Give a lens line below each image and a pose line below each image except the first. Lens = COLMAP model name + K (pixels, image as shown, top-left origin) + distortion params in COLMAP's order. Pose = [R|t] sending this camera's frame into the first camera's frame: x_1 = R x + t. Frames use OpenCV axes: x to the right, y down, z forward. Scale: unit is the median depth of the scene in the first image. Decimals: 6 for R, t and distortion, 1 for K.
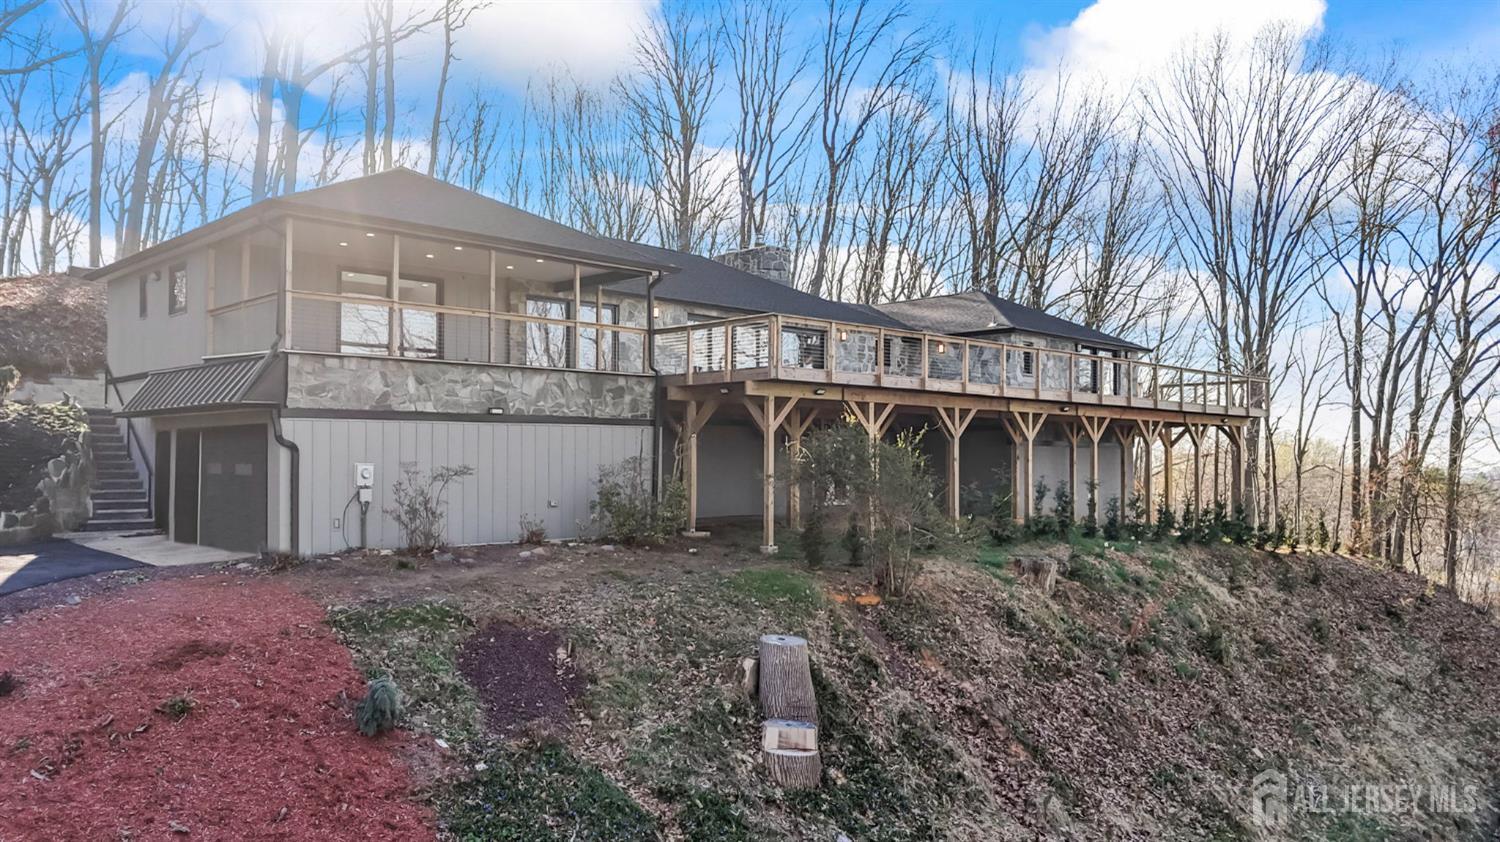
lens RADIAL K [[1134.7, 0, 750.0], [0, 1134.7, 421.0], [0, 0, 1]] dist [0.080728, -0.061128]
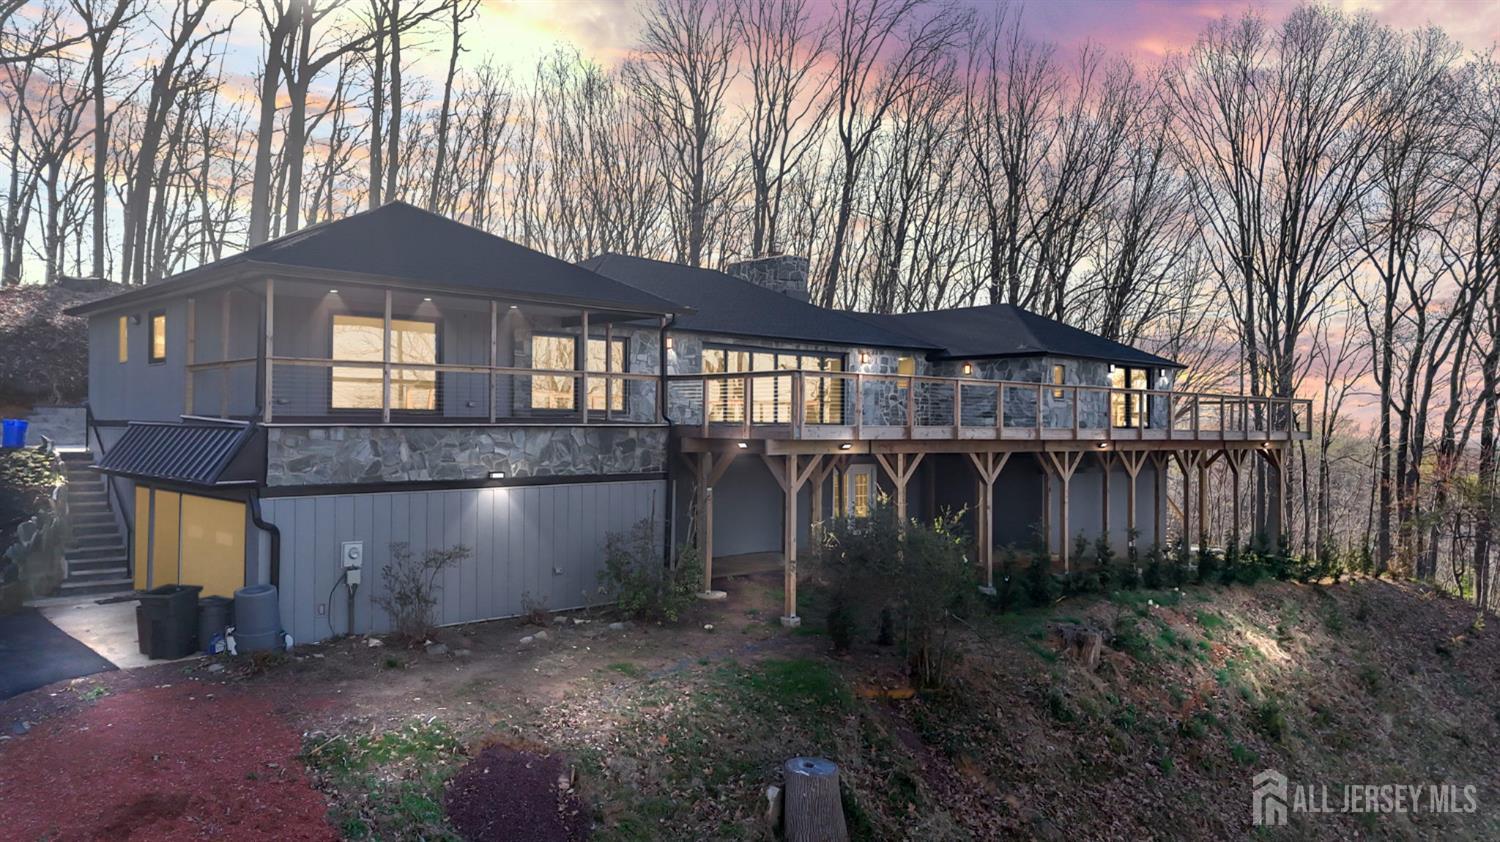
lens RADIAL K [[1128.4, 0, 749.6], [0, 1128.4, 396.4], [0, 0, 1]] dist [0.075638, -0.057048]
pose [[0.999949, 0.003167, -0.009608, -0.008253], [-0.003084, 0.999958, 0.008618, -0.075472], [0.009634, -0.008588, 0.999917, 0.076972]]
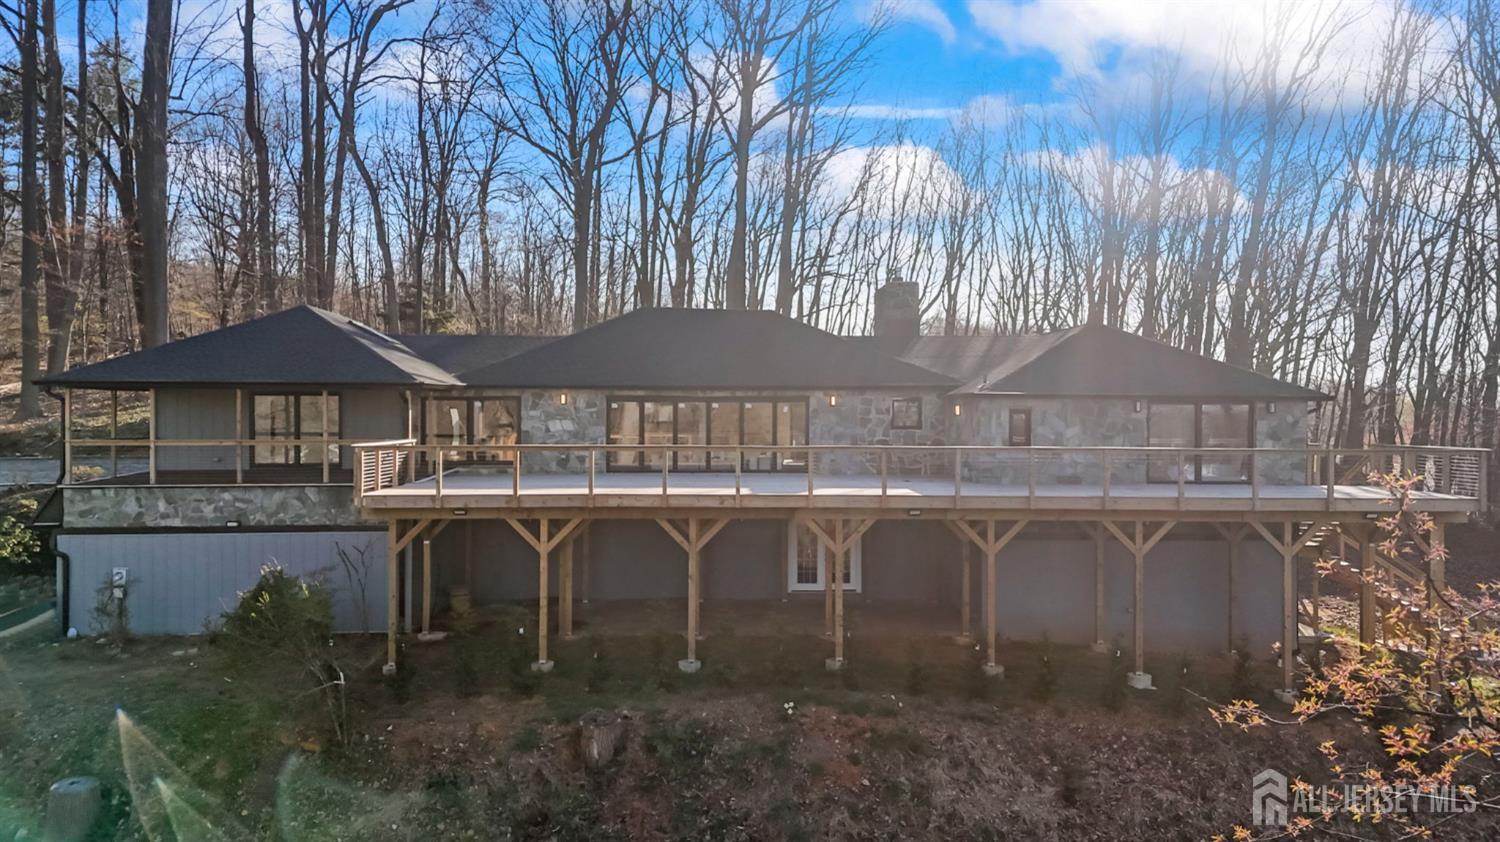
lens RADIAL K [[1113.0, 0, 750.0], [0, 1113.0, 421.0], [0, 0, 1]] dist [0.099911, -0.105210]
pose [[0.749158, 0.005097, -0.662371, 0.906719], [0.024958, 0.999043, 0.035915, -0.136194], [0.661920, -0.043437, 0.748314, 0.434109]]
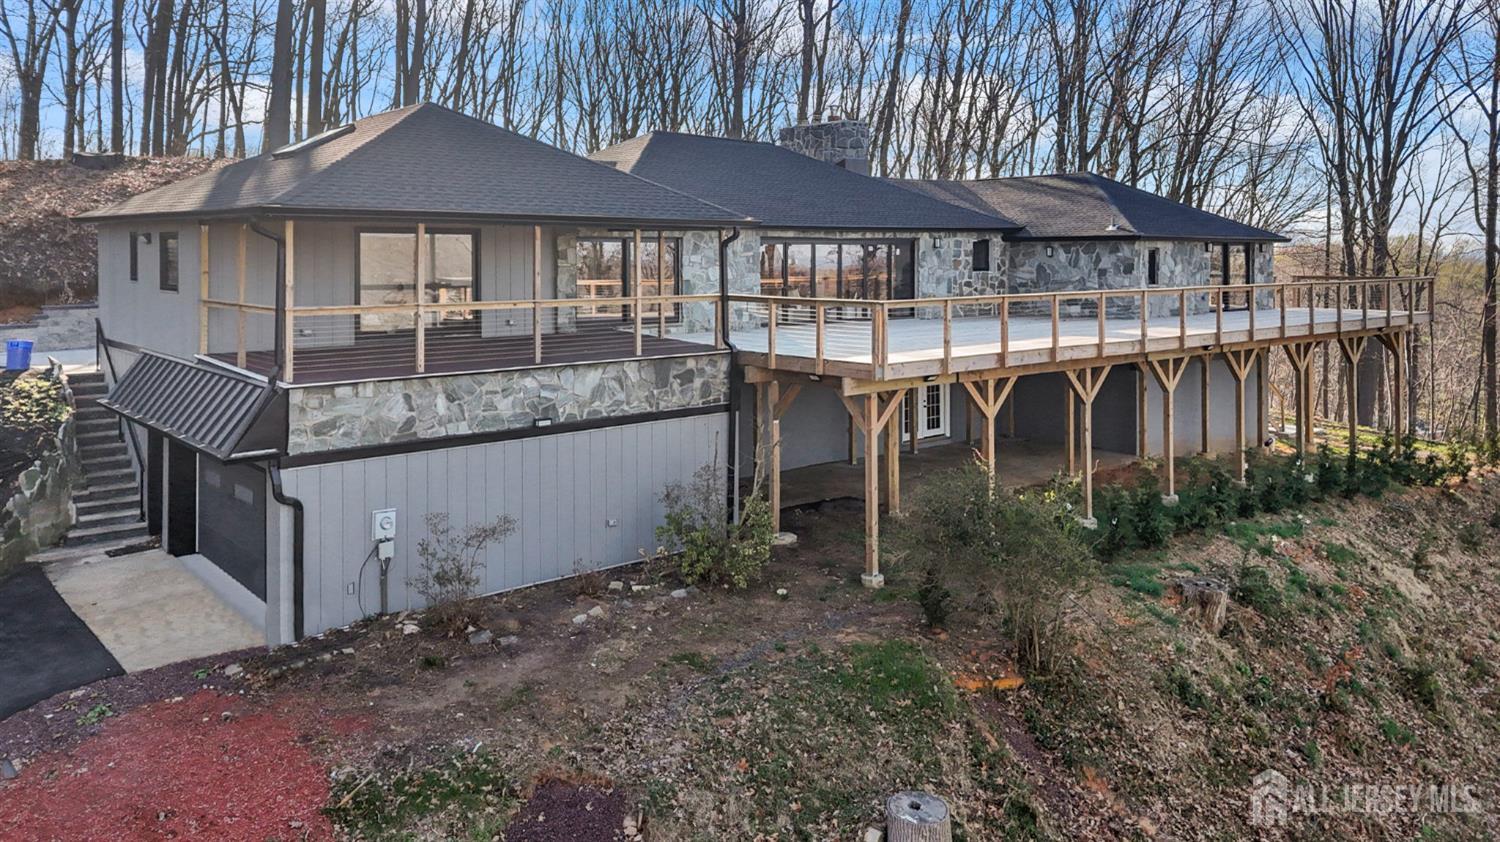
lens RADIAL K [[1173.1, 0, 750.3], [0, 1173.1, 235.1], [0, 0, 1]] dist [0.060497, -0.010685]
pose [[0.999090, -0.007341, -0.042012, -0.033228], [0.008204, 0.999758, 0.020412, -0.148498], [0.041852, -0.020738, 0.998909, 0.146096]]
